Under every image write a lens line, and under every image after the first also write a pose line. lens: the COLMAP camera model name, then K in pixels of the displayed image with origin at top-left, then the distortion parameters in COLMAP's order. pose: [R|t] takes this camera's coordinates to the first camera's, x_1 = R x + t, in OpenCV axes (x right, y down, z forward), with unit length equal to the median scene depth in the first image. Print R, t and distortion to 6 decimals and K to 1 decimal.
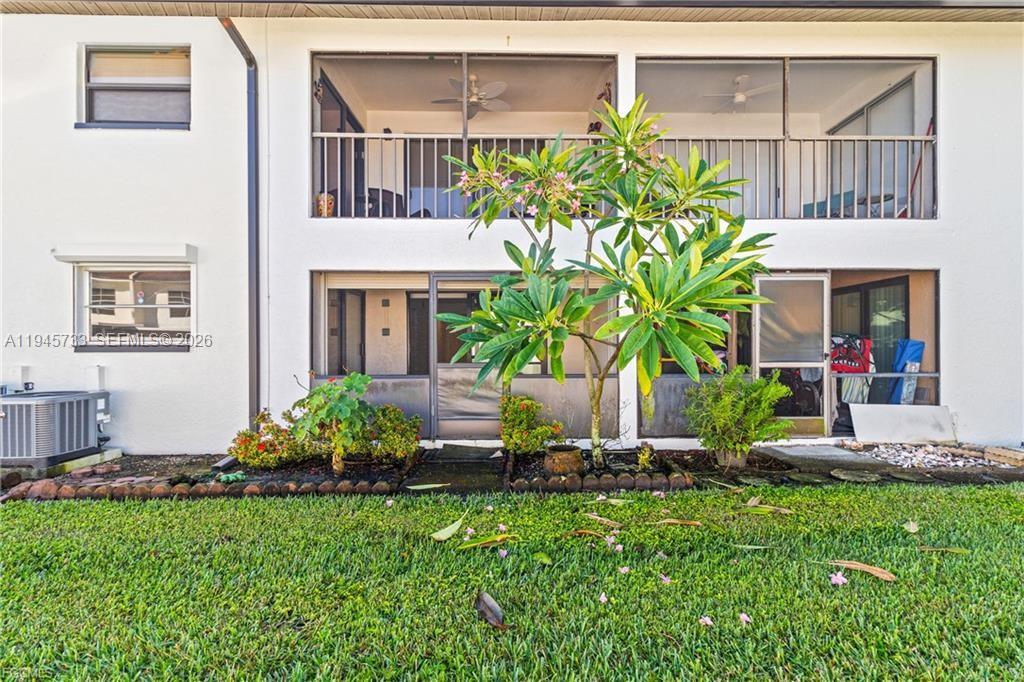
lens RADIAL K [[468.3, 0, 515.1], [0, 468.3, 347.6], [0, 0, 1]] dist [0.001747, 0.000051]
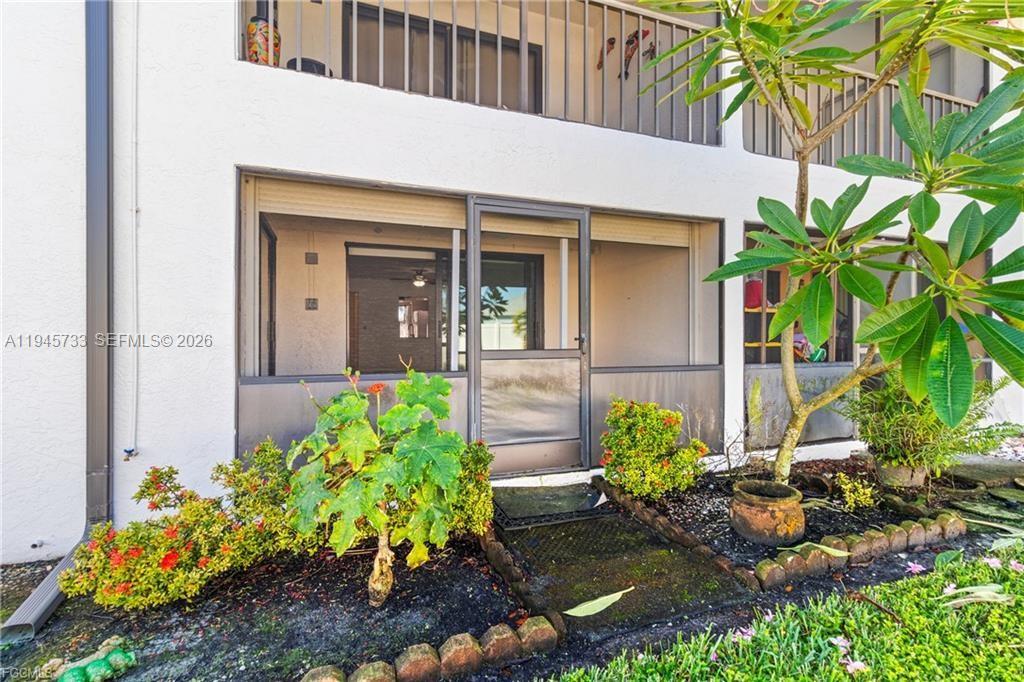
lens RADIAL K [[473.1, 0, 513.5], [0, 473.1, 338.9], [0, 0, 1]] dist [0.001733, 0.000241]
pose [[0.943350, 0.001534, 0.331795, -0.325178], [-0.002440, 0.999994, 0.002314, 0.016333], [-0.331790, -0.002993, 0.943349, 0.424266]]
